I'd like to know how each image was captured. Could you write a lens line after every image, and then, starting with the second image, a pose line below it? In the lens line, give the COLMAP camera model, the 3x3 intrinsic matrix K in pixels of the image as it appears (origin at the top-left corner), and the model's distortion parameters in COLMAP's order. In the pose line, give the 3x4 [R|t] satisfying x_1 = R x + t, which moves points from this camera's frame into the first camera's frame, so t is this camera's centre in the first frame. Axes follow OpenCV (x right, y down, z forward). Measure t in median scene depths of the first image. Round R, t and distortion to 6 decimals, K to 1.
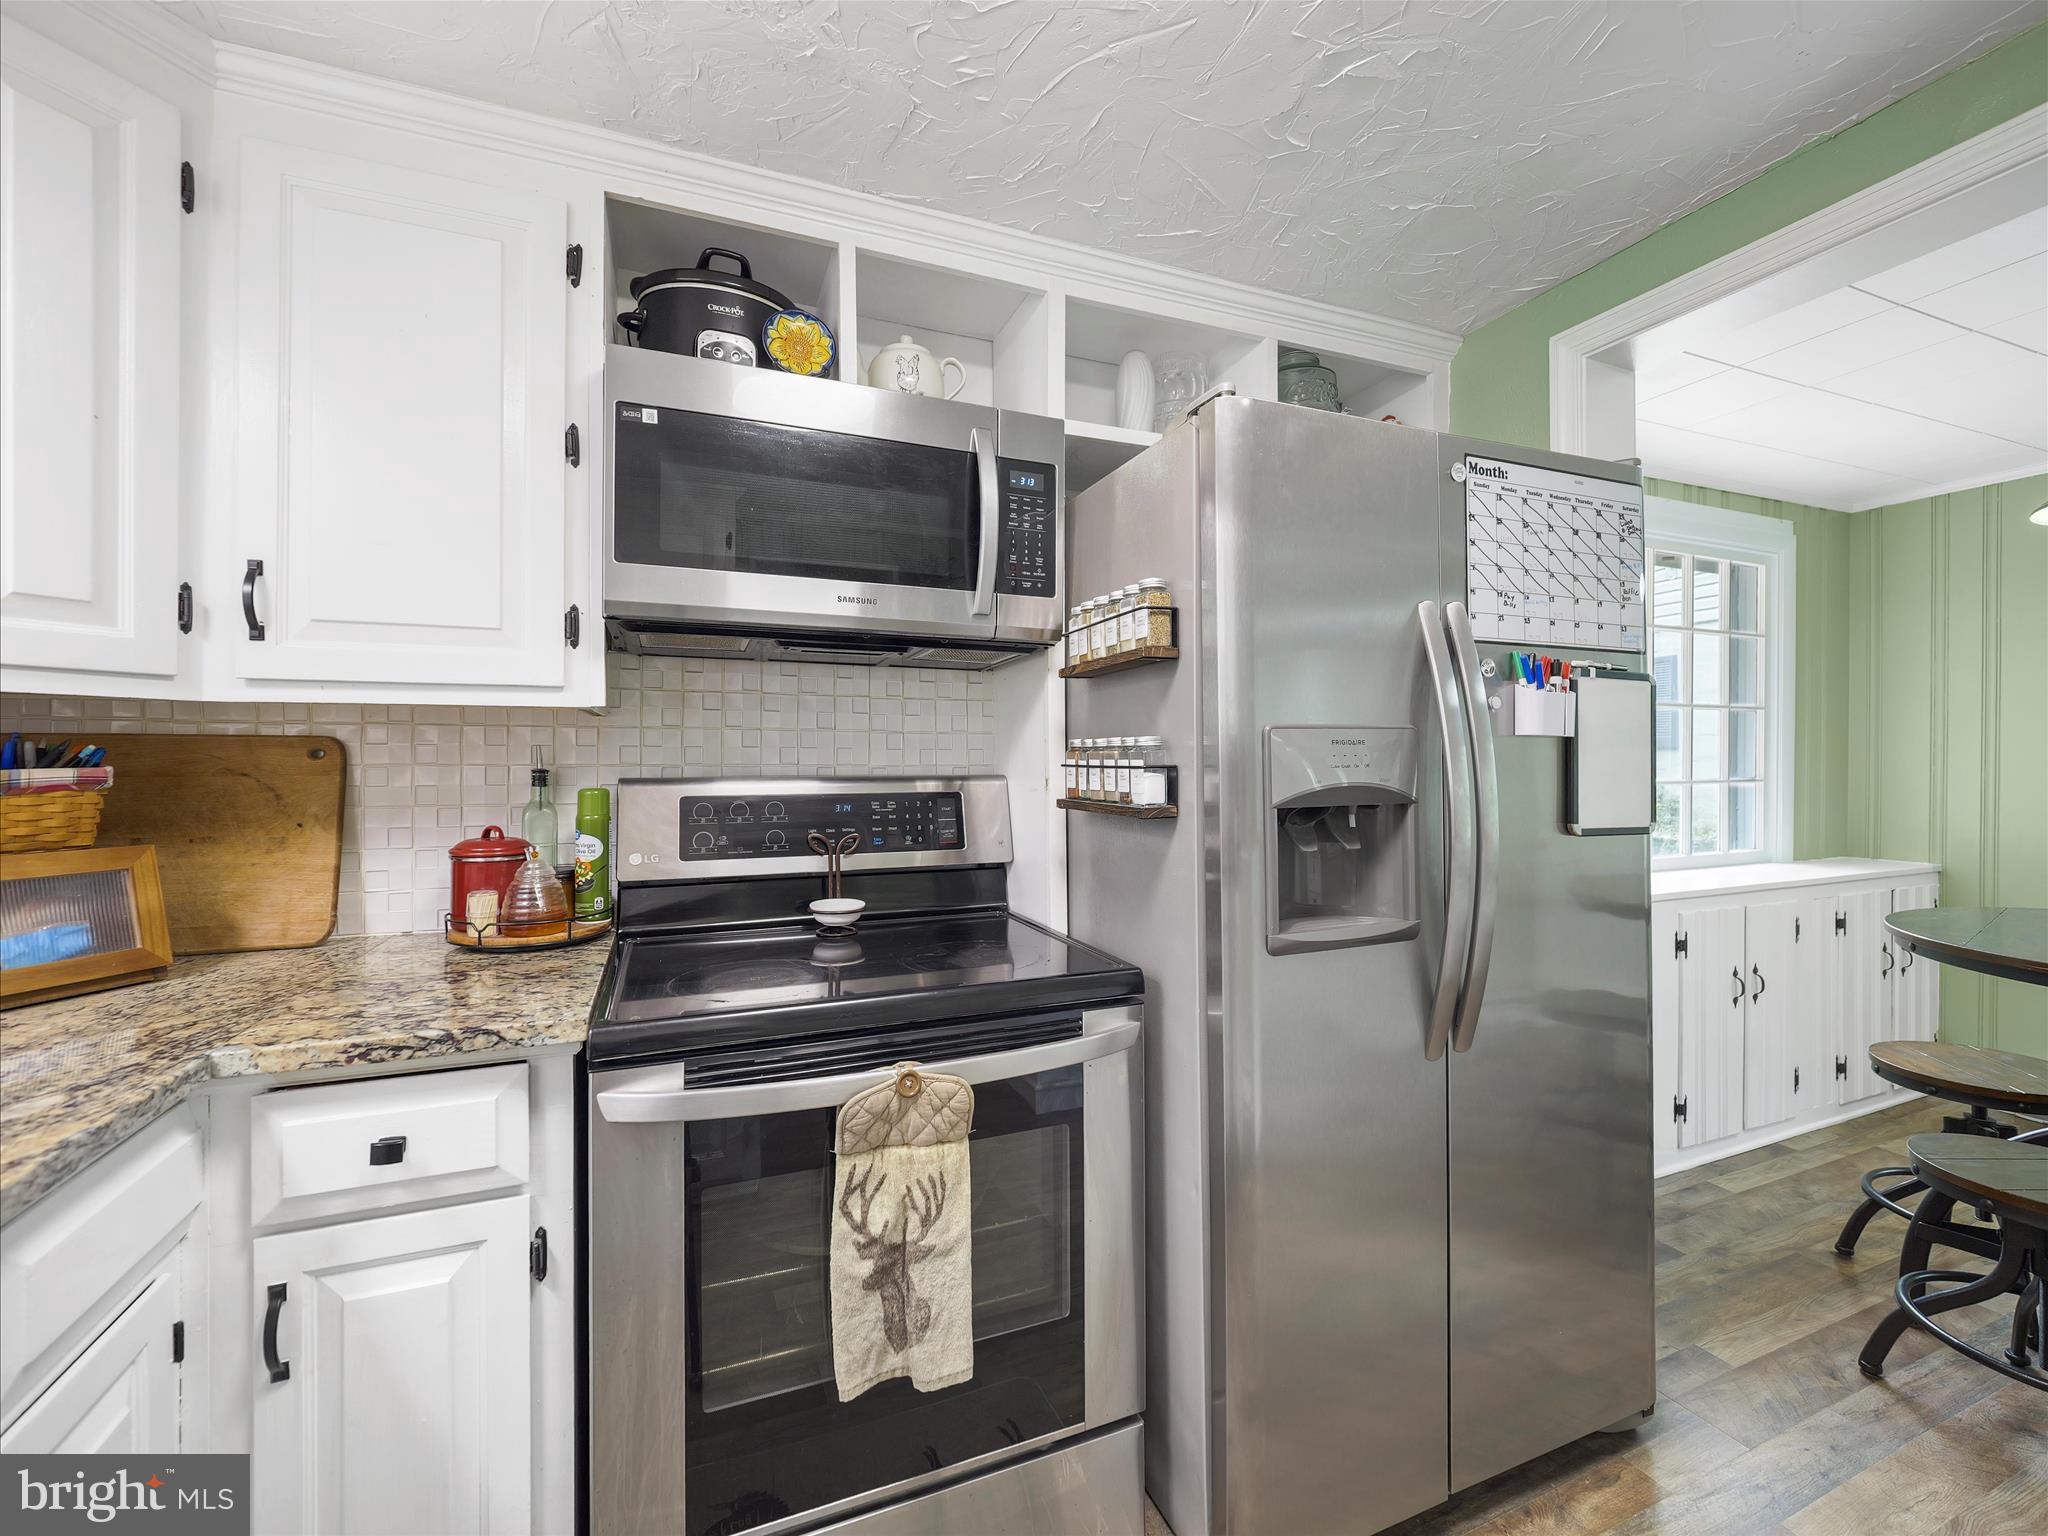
lens RADIAL K [[852.2, 0, 1021.7], [0, 852.2, 758.0], [0, 0, 1]] dist [-0.011123, -0.000251]
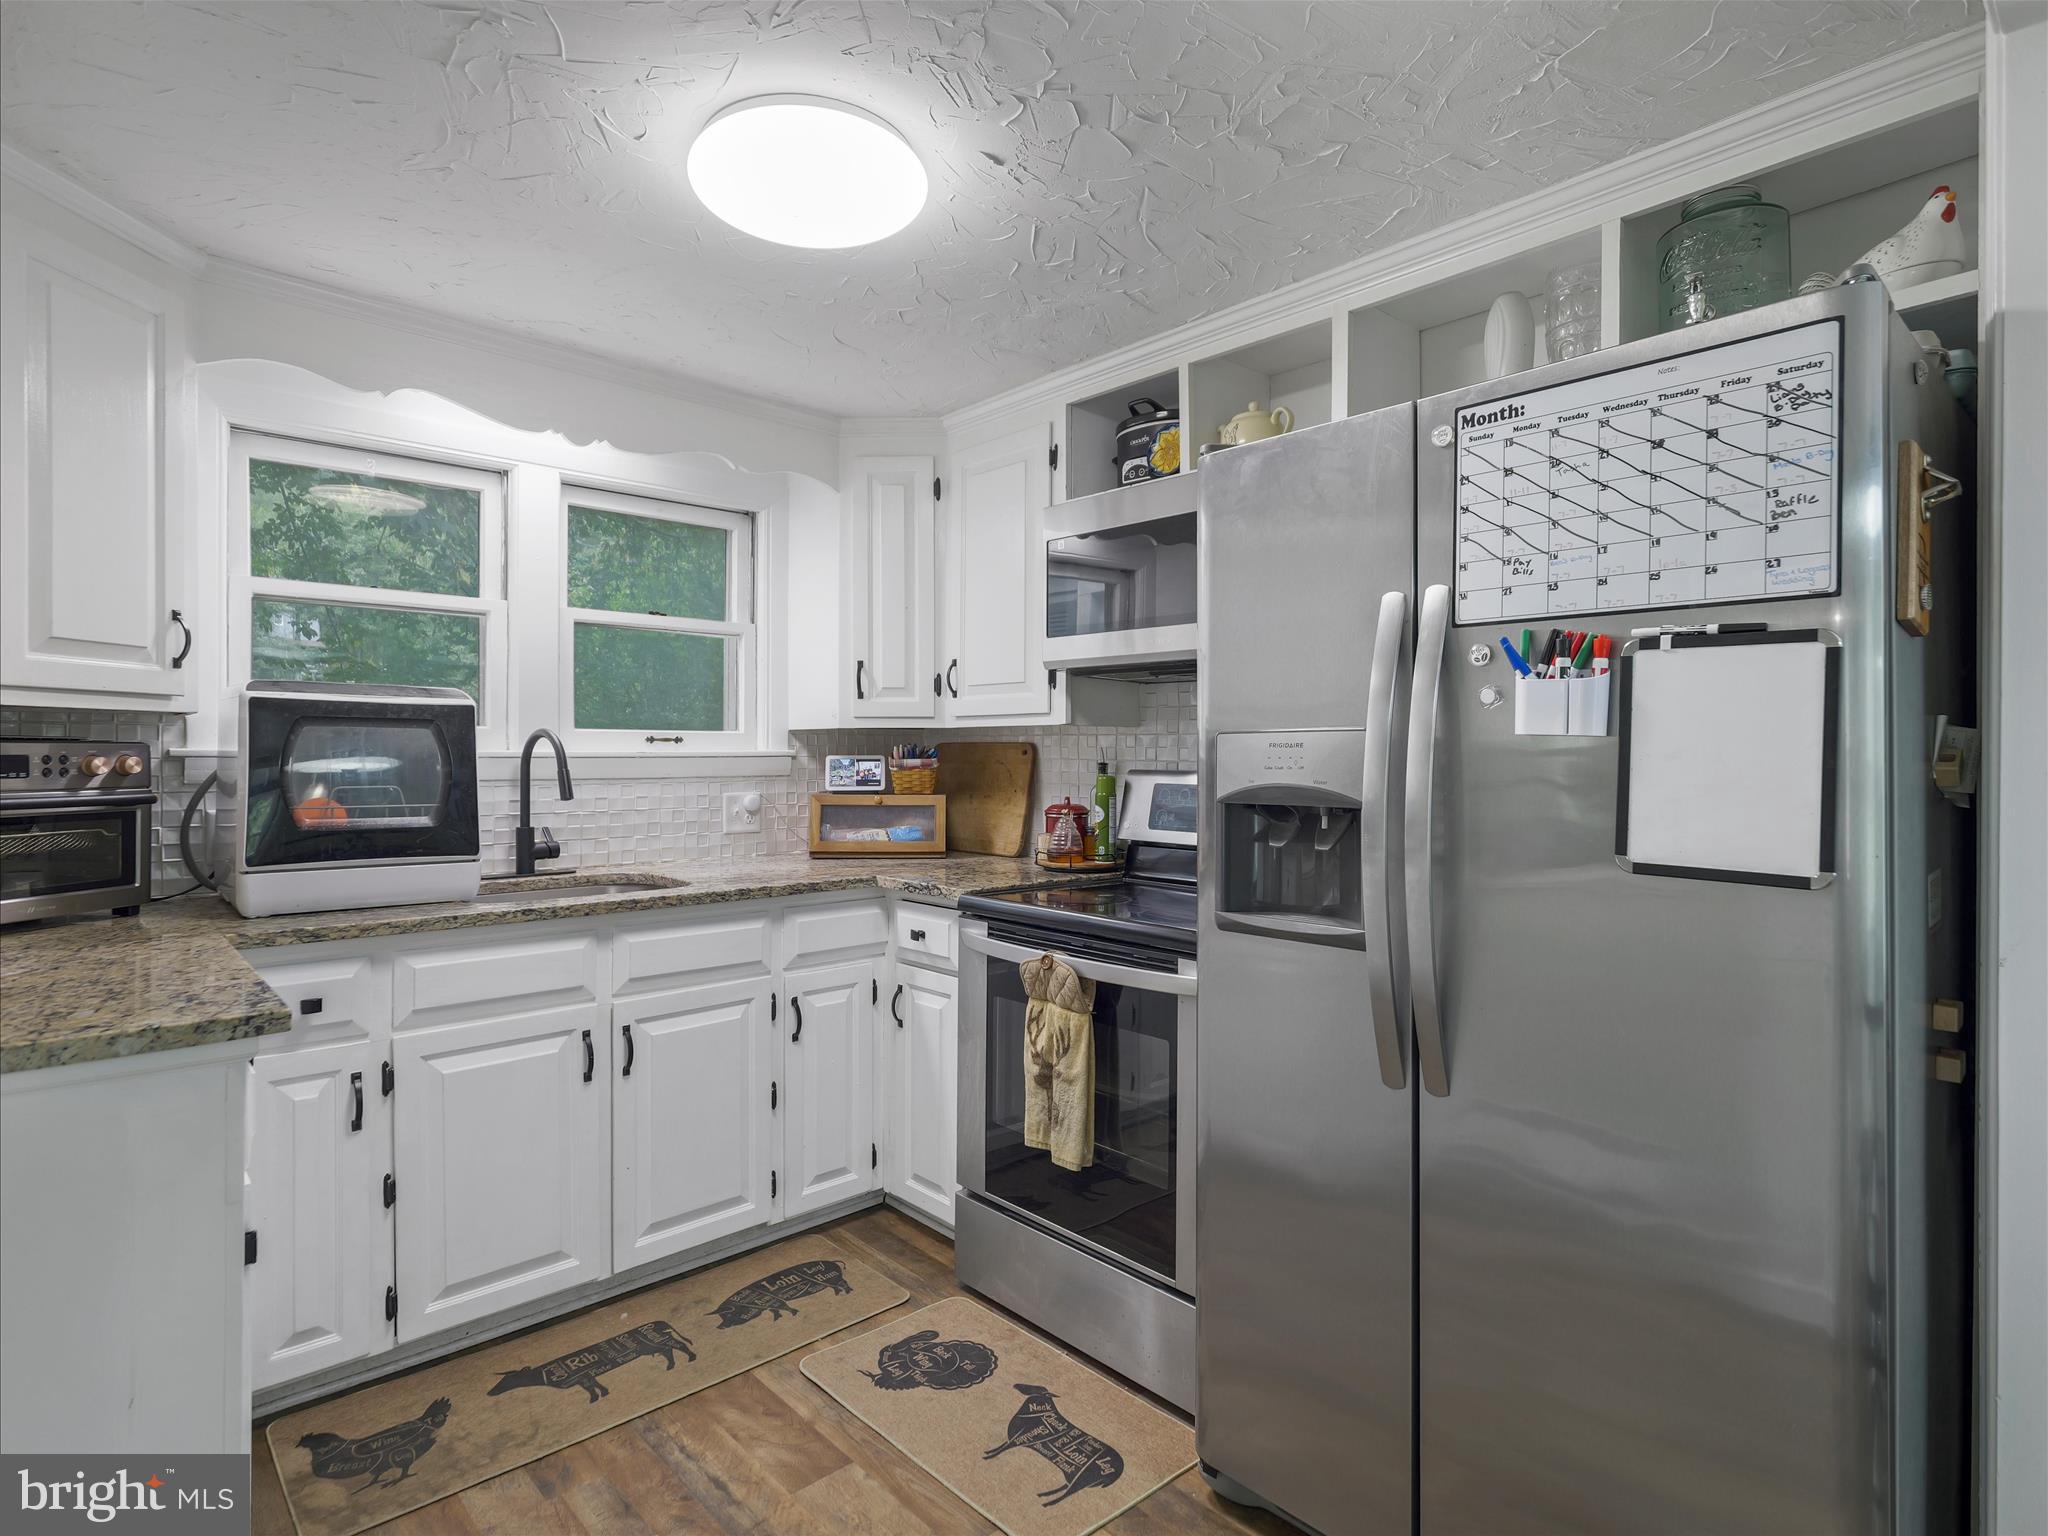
lens RADIAL K [[1067.6, 0, 1017.5], [0, 1067.6, 759.4], [0, 0, 1]] dist [0.004705, -0.000268]
pose [[0.347569, 0.009455, -0.937607, 1.388817], [-0.004579, 0.999954, 0.008386, -0.009797], [0.937643, 0.001379, 0.347596, 0.204675]]
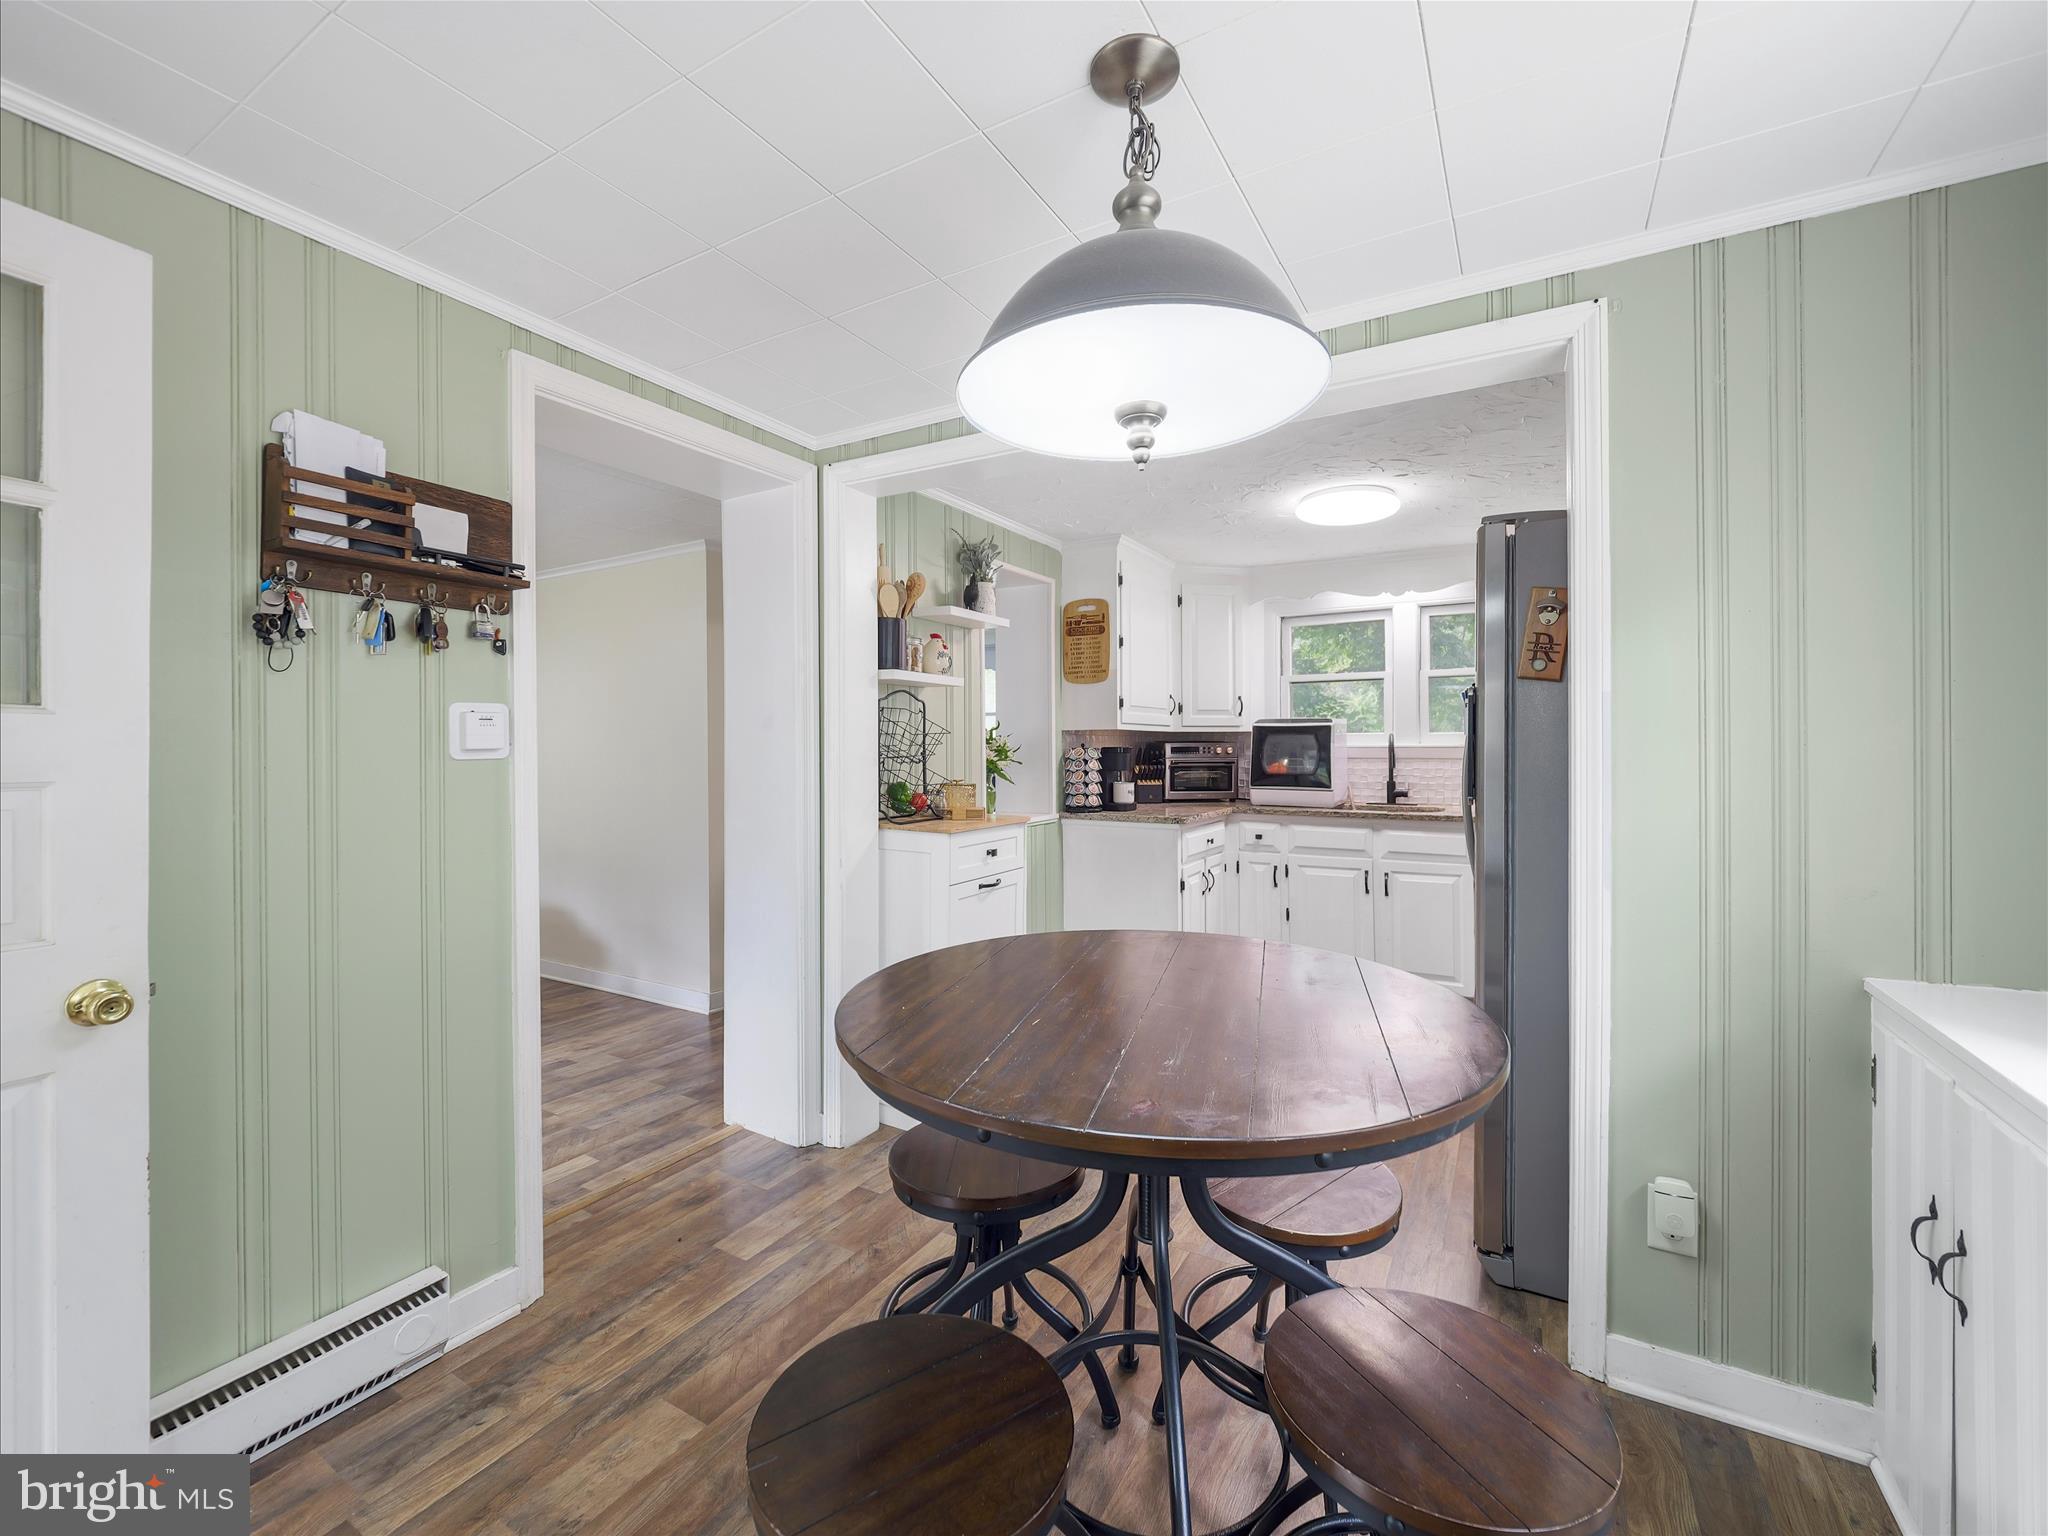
lens RADIAL K [[852.2, 0, 1013.1], [0, 852.2, 743.1], [0, 0, 1]] dist [-0.011123, -0.000251]
pose [[-0.801700, 0.003245, -0.597717, 2.355186], [0.005248, 0.999985, -0.001609, -0.011641], [0.597703, -0.004427, -0.801705, 1.829662]]
